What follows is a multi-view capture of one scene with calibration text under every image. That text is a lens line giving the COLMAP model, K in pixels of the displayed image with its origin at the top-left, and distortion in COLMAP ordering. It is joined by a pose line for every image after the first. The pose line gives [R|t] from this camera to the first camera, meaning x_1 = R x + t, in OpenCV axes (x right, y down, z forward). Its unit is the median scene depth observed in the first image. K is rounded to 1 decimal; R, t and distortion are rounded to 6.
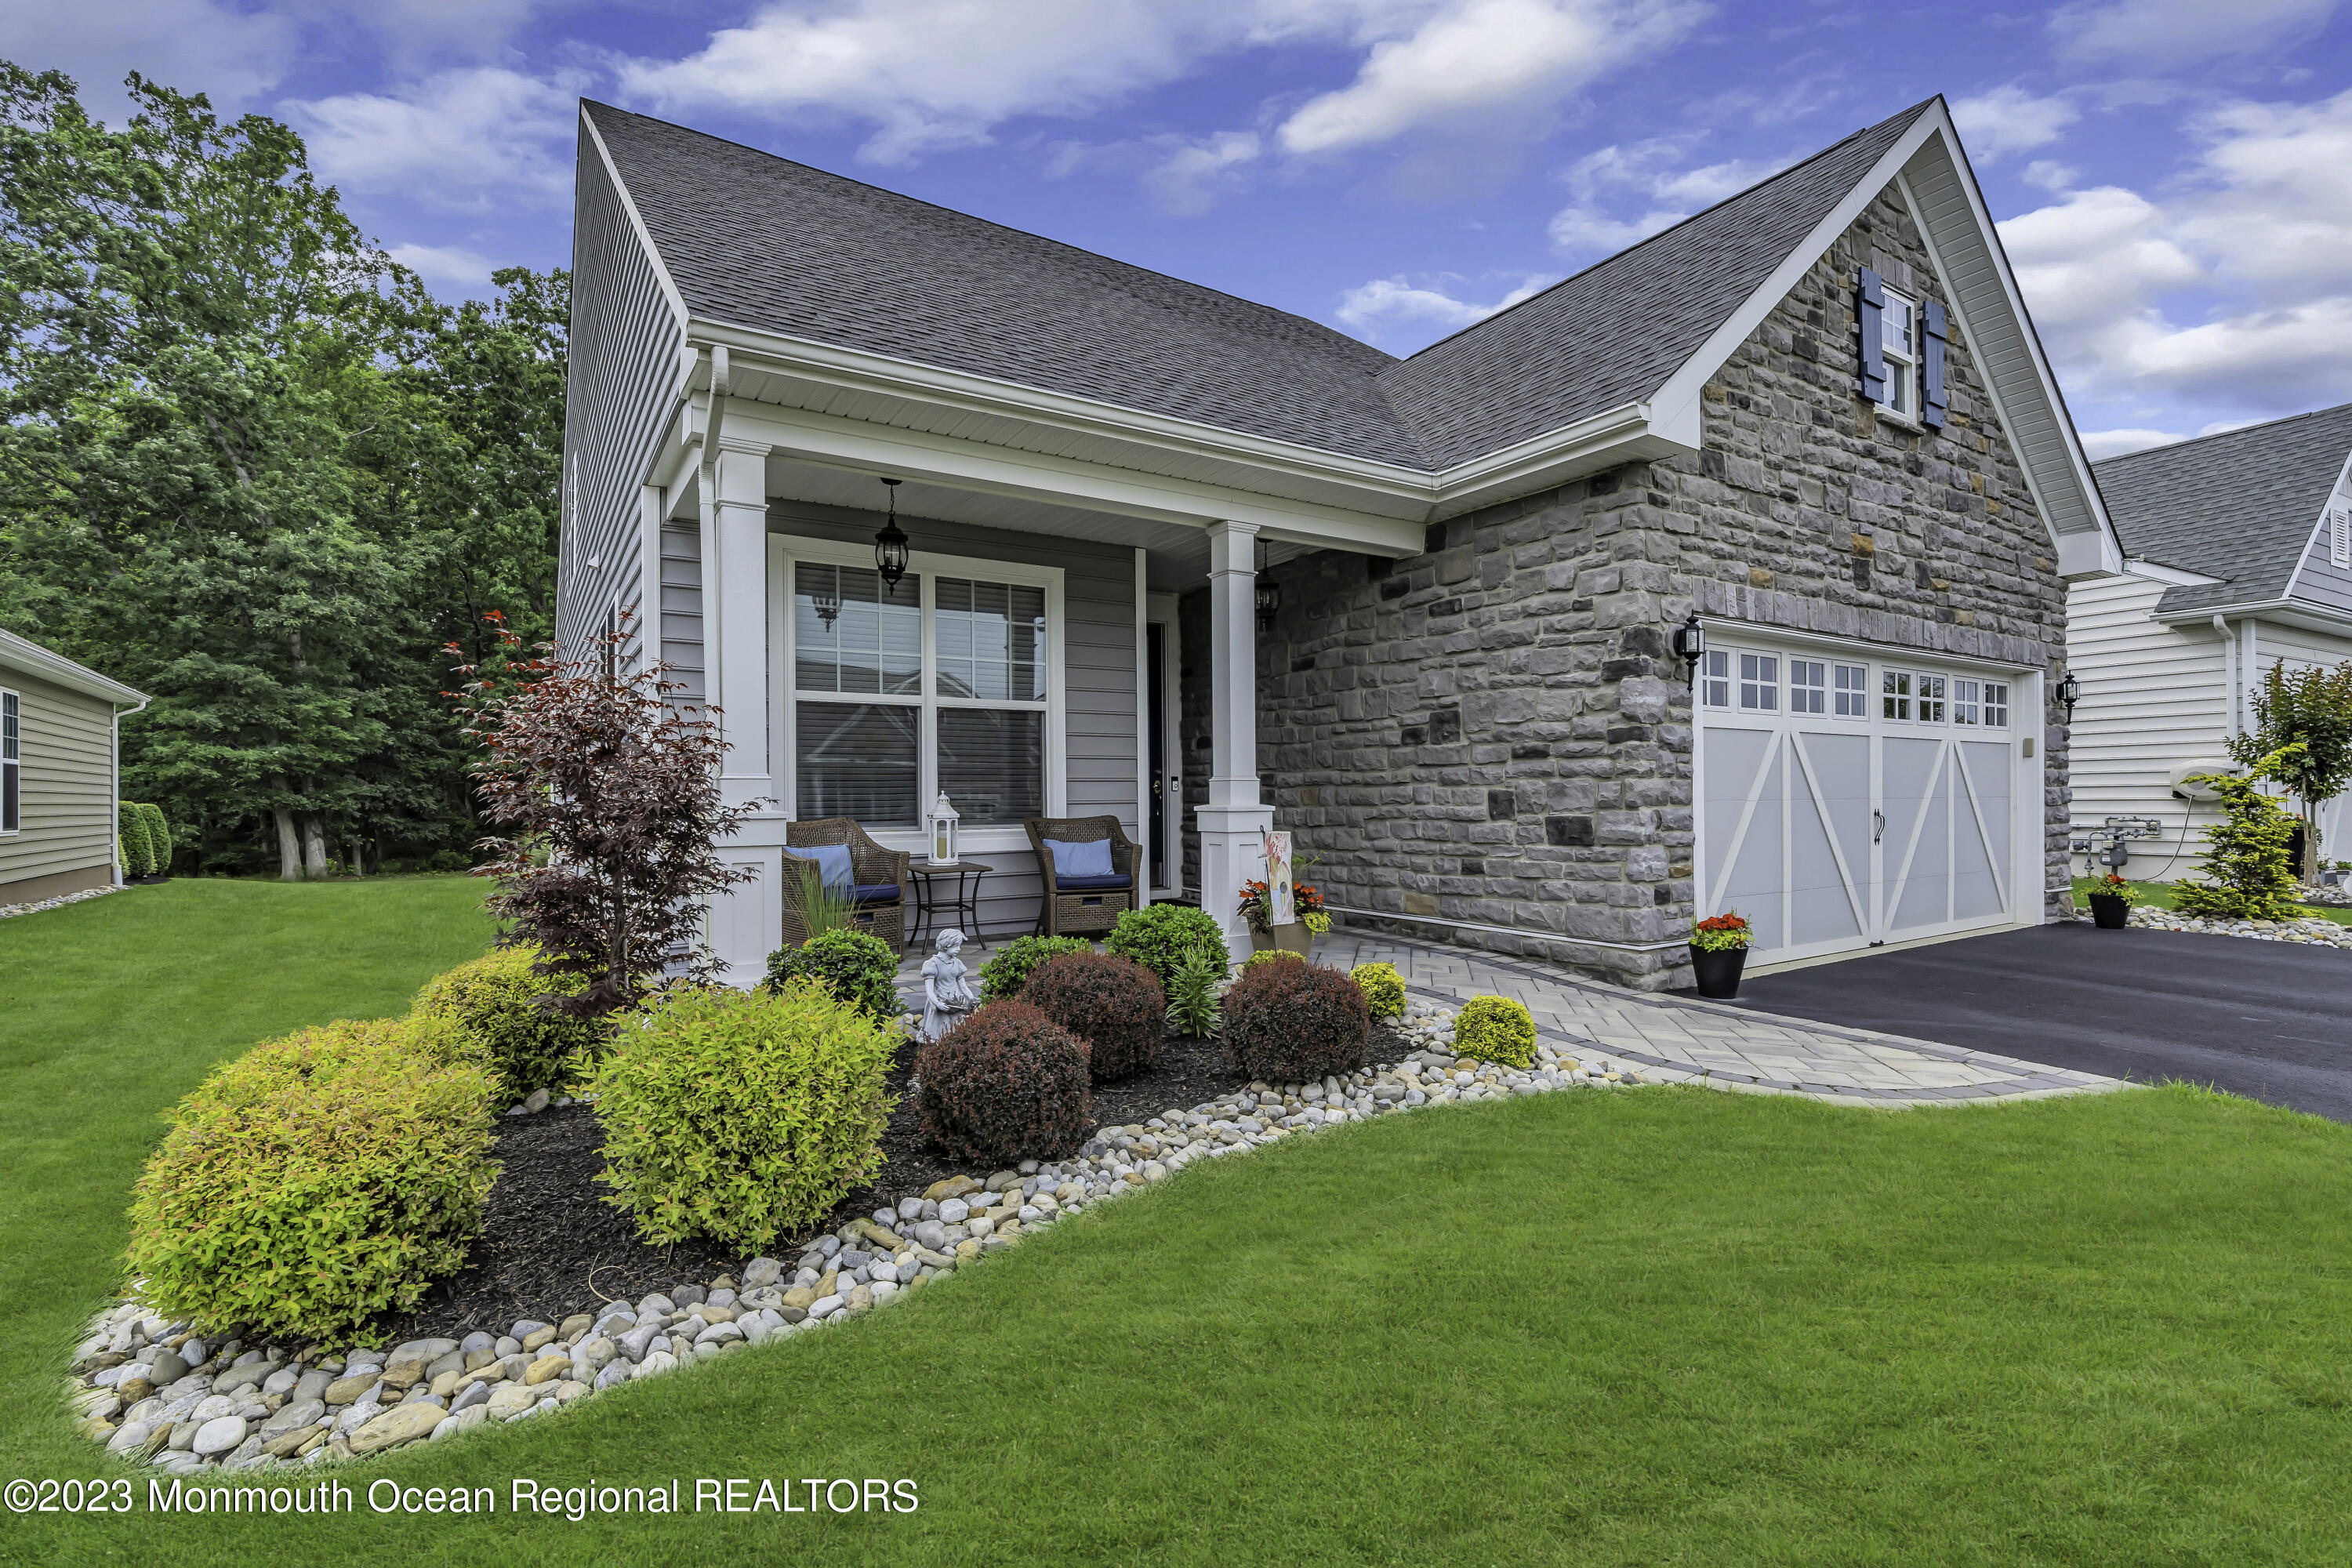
lens RADIAL K [[1042.0, 0, 1190.3], [0, 1042.0, 784.0], [0, 0, 1]] dist [-0.016103, 0.006380]
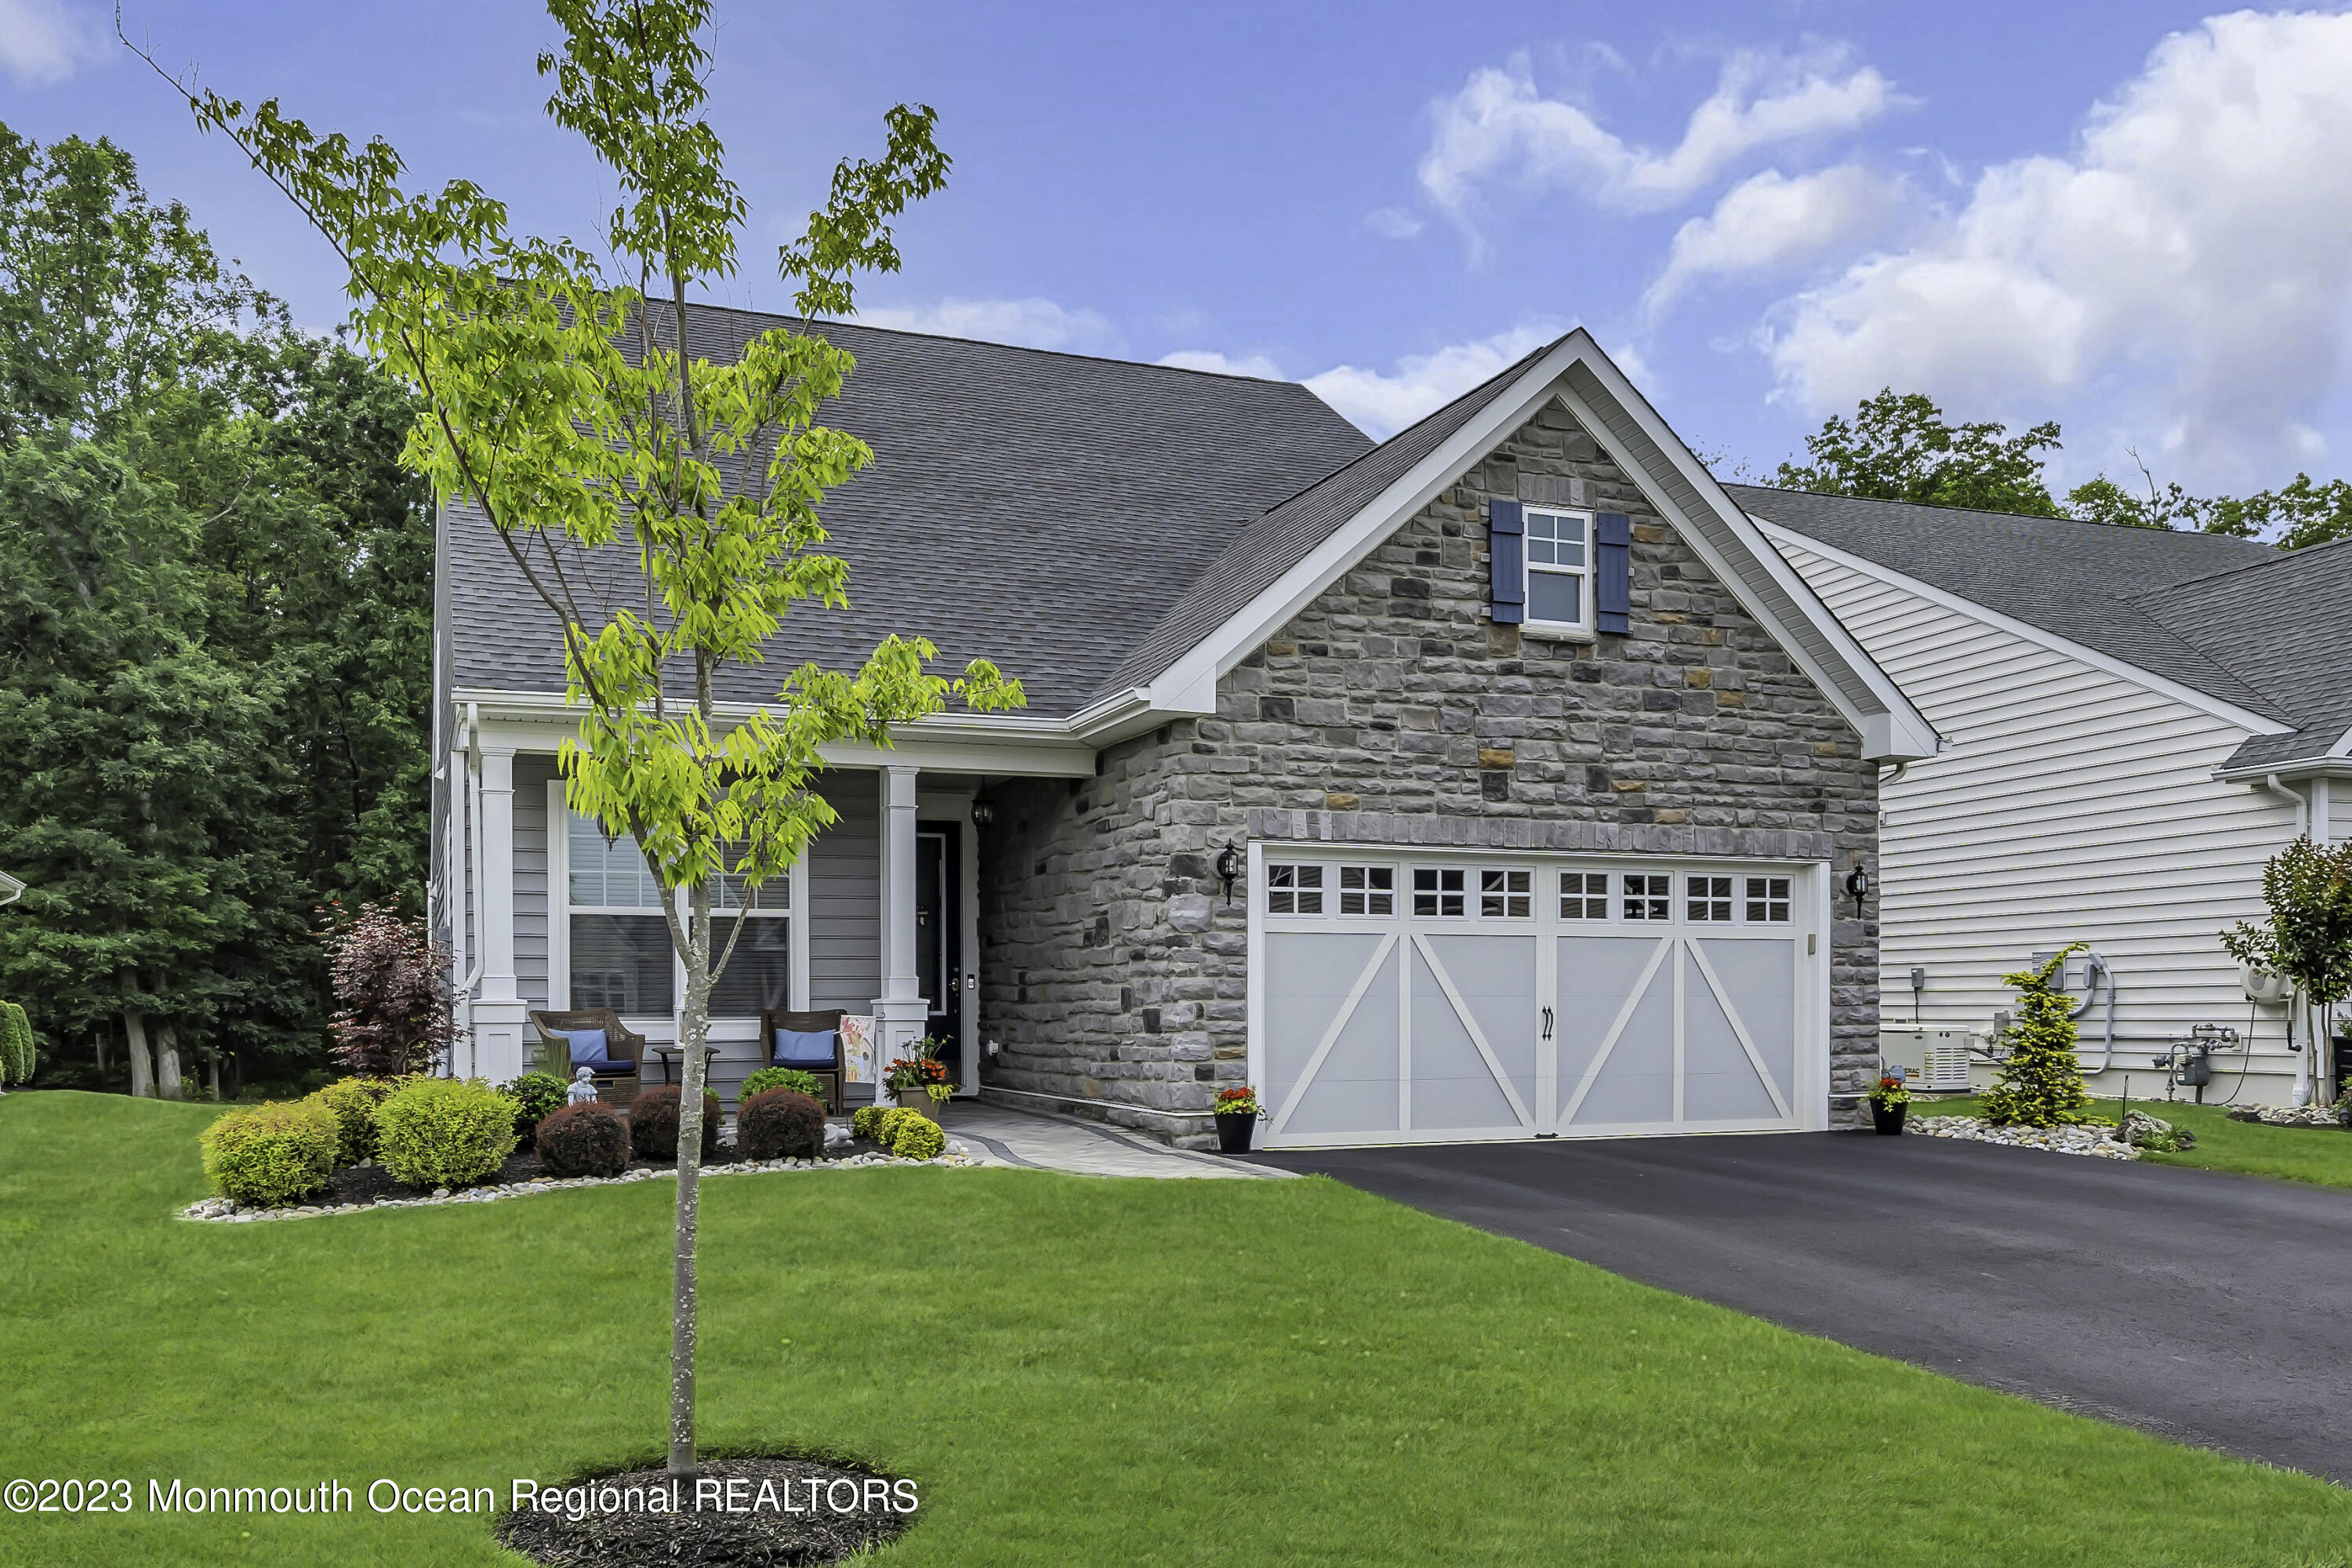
lens RADIAL K [[1791.0, 0, 1129.8], [0, 1791.0, 992.7], [0, 0, 1]] dist [-0.015738, -0.002058]
pose [[0.980810, 0.002551, -0.194949, 0.607537], [-0.001393, 0.999981, 0.006073, 0.000253], [0.194961, -0.005685, 0.980795, -0.845317]]
